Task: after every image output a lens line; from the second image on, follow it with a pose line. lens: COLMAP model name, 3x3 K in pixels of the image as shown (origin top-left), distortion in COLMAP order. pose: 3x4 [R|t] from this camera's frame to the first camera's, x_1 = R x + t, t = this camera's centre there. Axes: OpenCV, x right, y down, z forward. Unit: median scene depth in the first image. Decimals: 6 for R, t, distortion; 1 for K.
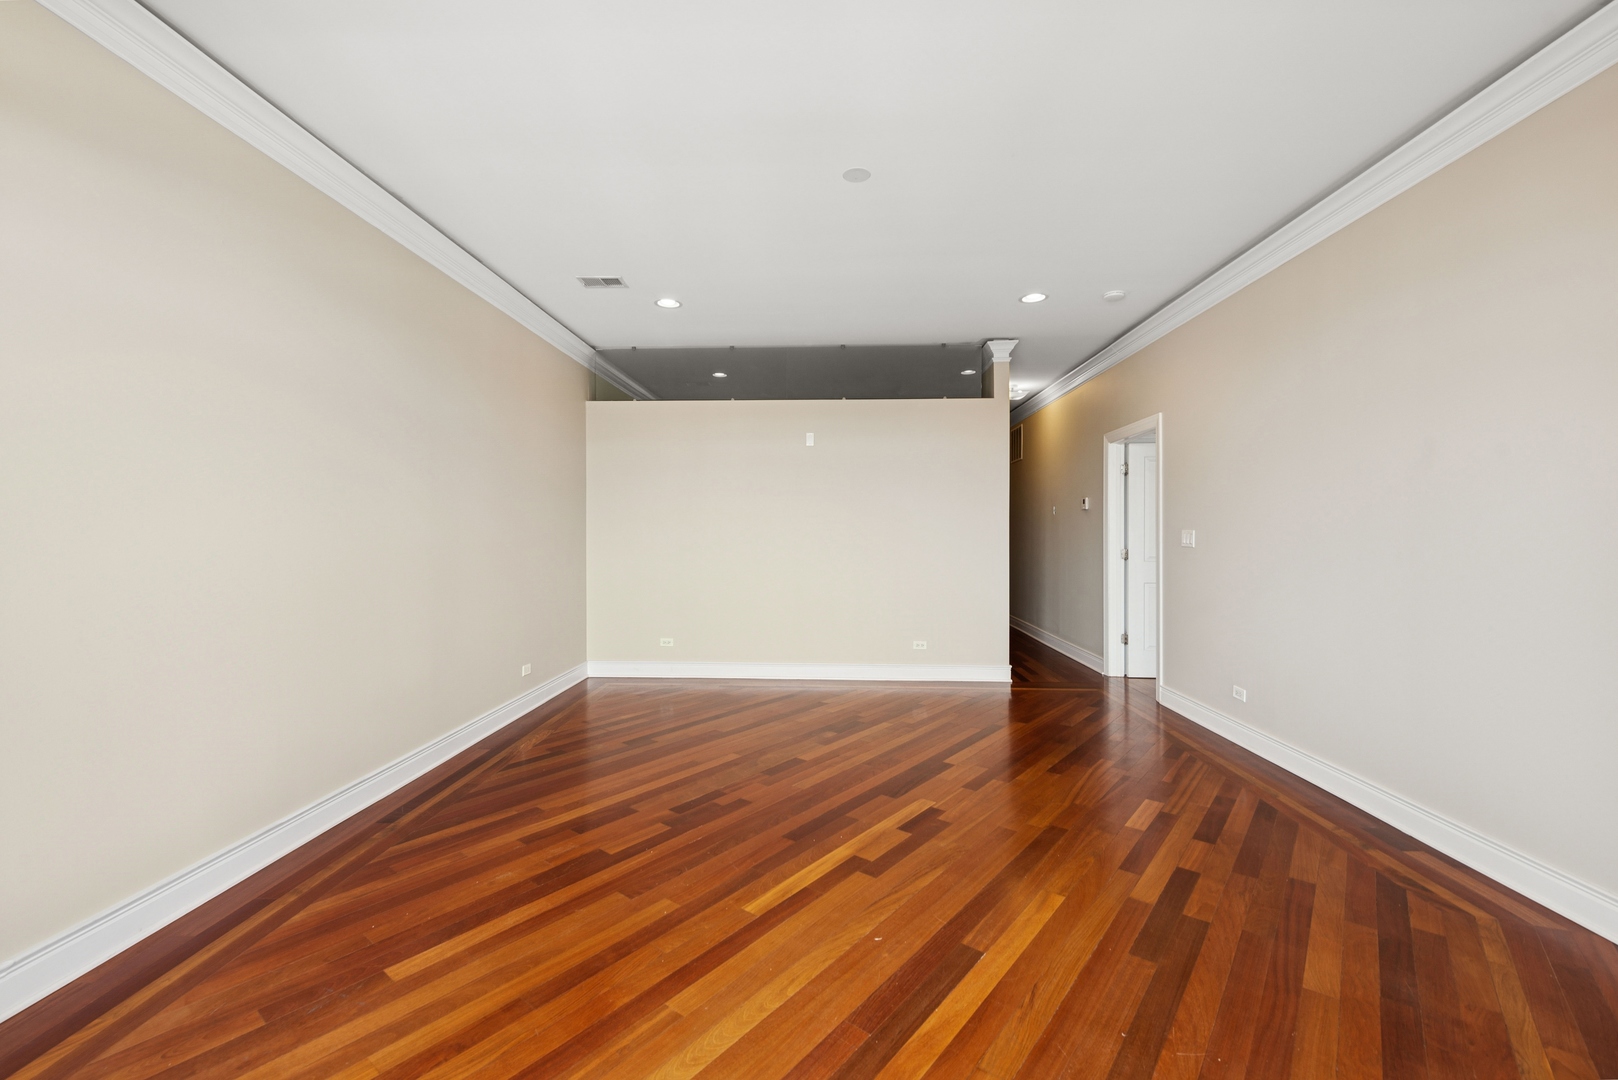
lens RADIAL K [[681.0, 0, 809.7], [0, 681.0, 540.5], [0, 0, 1]] dist [-0.000892, -0.000163]
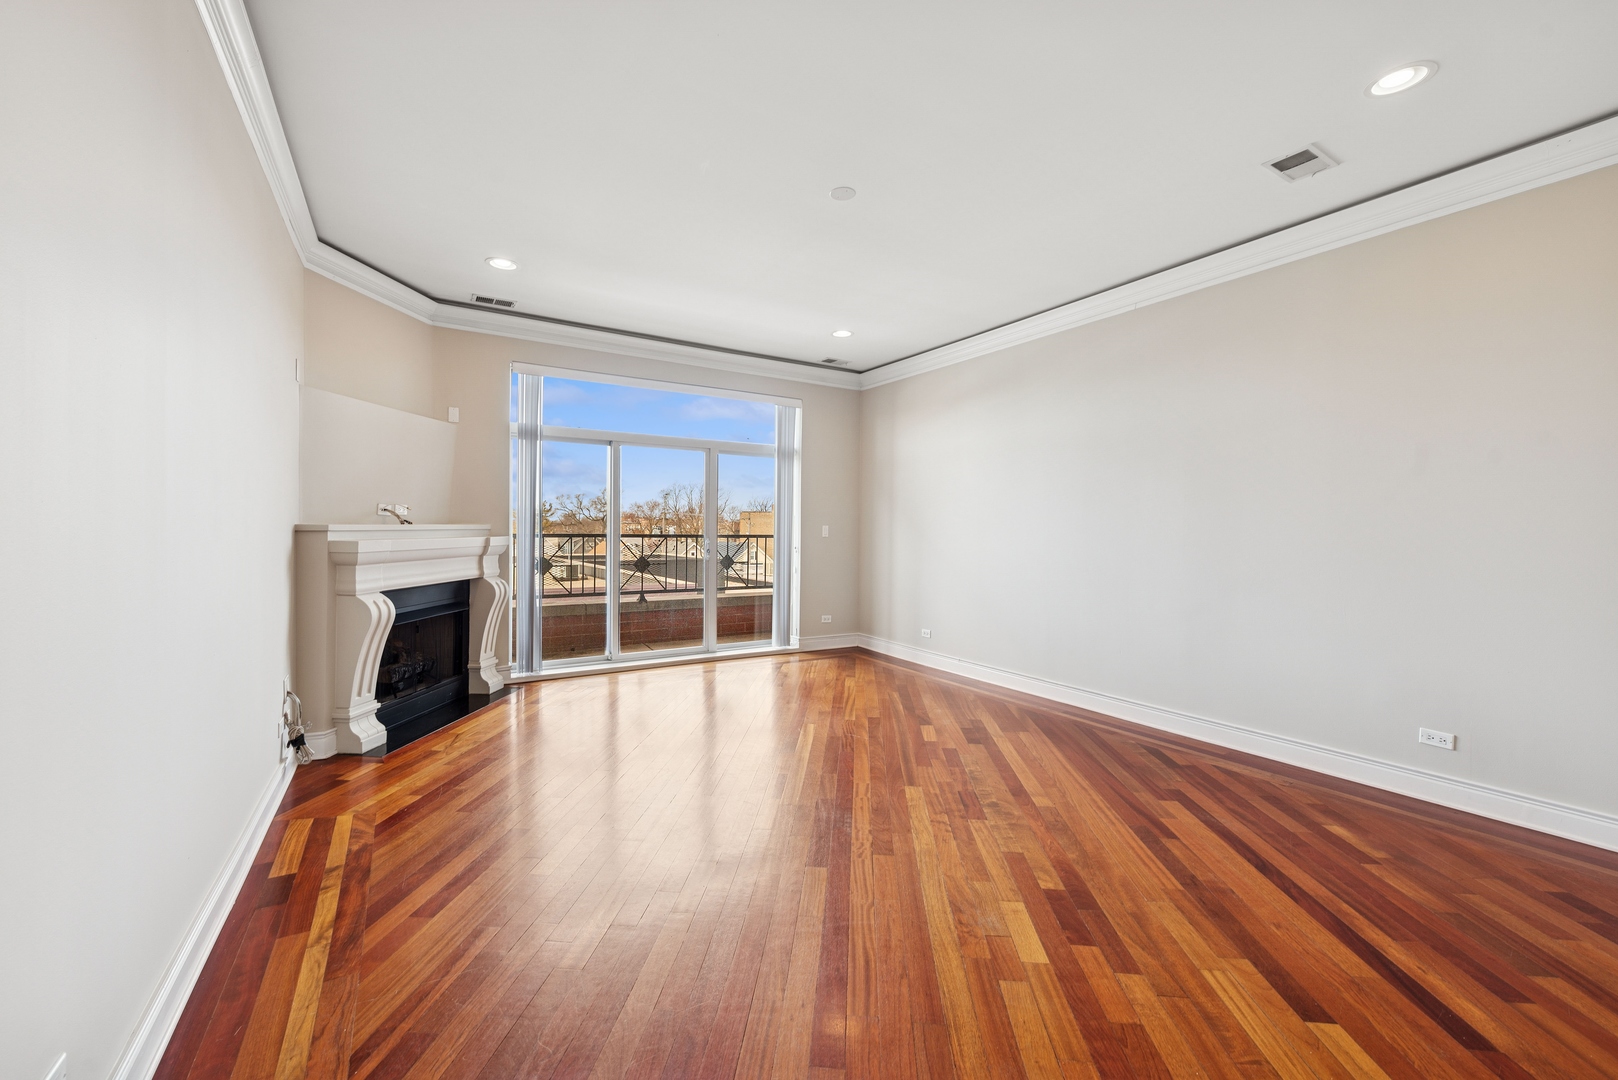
lens RADIAL K [[655.4, 0, 804.5], [0, 655.4, 535.3], [0, 0, 1]] dist [0.000734, 0.000064]
pose [[-0.834954, -0.001127, -0.550319, 0.578776], [-0.010981, 0.999833, 0.014612, -0.011899], [0.550211, 0.018244, -0.834827, 1.548329]]
